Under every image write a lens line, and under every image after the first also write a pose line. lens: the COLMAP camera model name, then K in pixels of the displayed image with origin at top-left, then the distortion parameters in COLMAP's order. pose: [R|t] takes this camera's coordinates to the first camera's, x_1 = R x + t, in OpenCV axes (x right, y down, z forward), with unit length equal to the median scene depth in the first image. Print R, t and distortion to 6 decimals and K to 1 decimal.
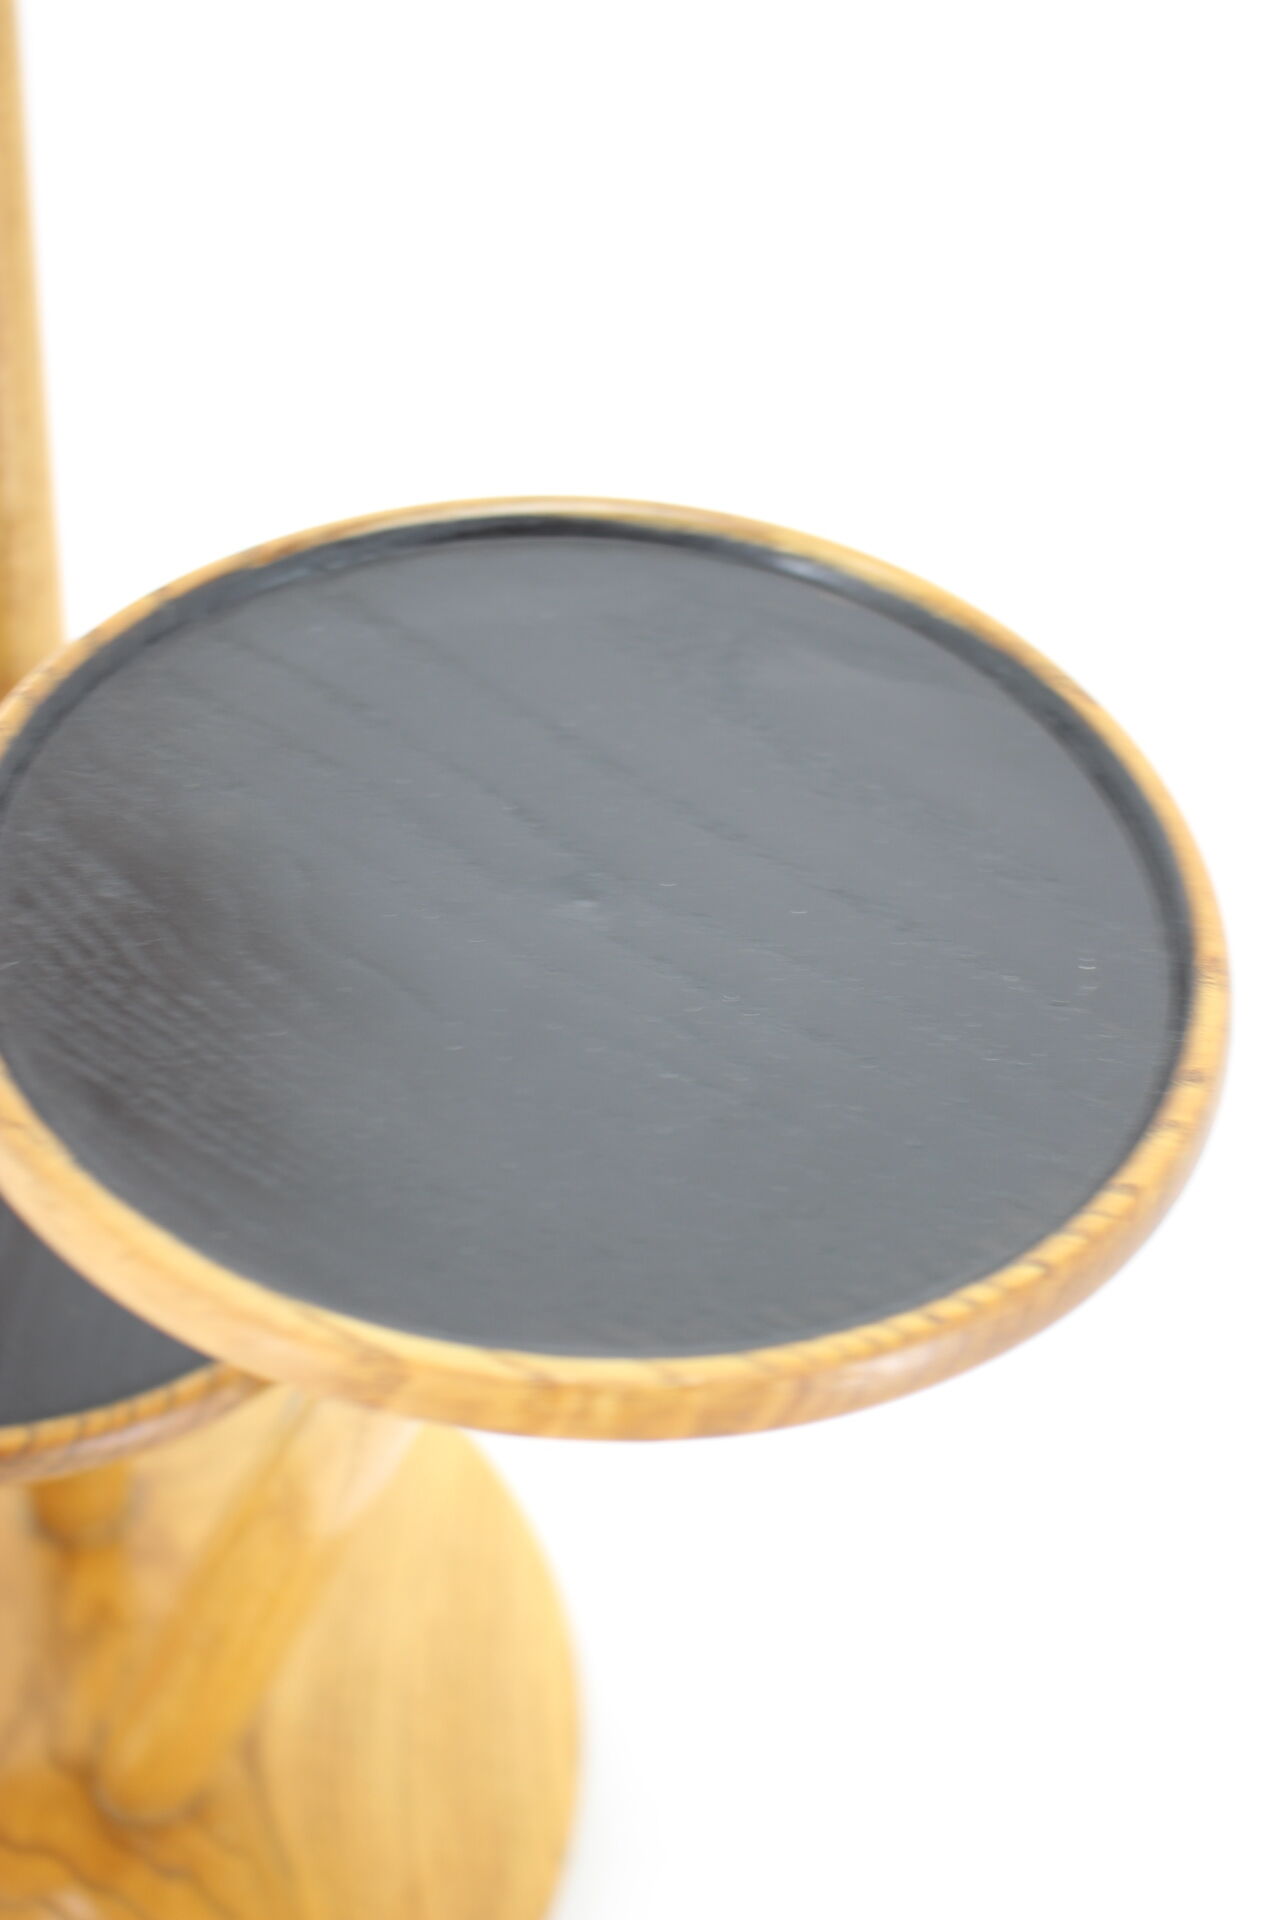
lens RADIAL K [[2378.2, 0, 641.0], [0, 2378.2, 950.2], [0, 0, 1]] dist [-0.087681, 0.000000]
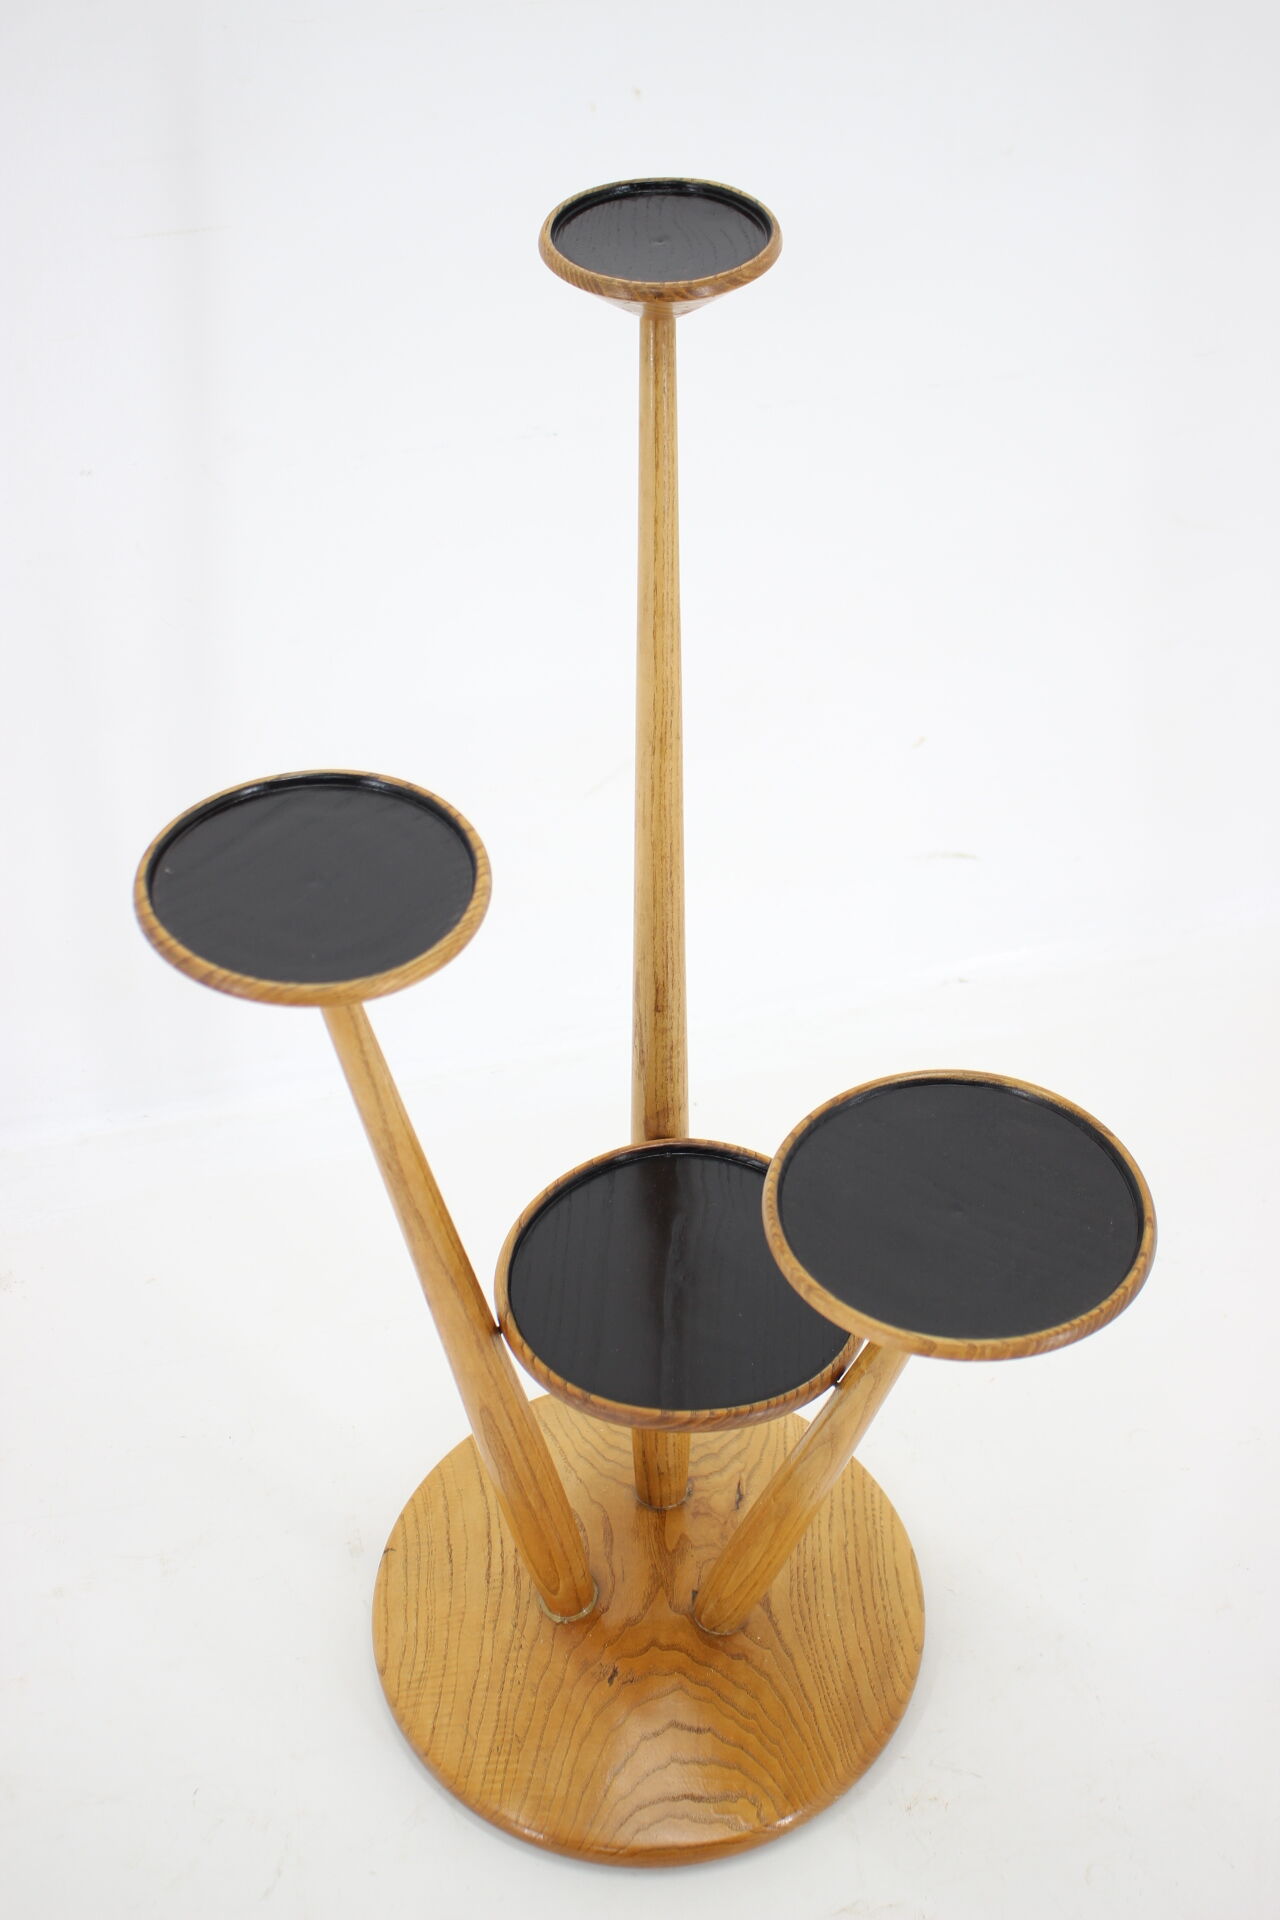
lens RADIAL K [[2378.2, 0, 629.6], [0, 2378.2, 971.8], [0, 0, 1]] dist [-0.087681, 0.000000]
pose [[0.995531, -0.069204, -0.064256, -0.287090], [0.065109, 0.995838, -0.063771, -0.203105], [0.068402, 0.059303, 0.995894, -2.745816]]
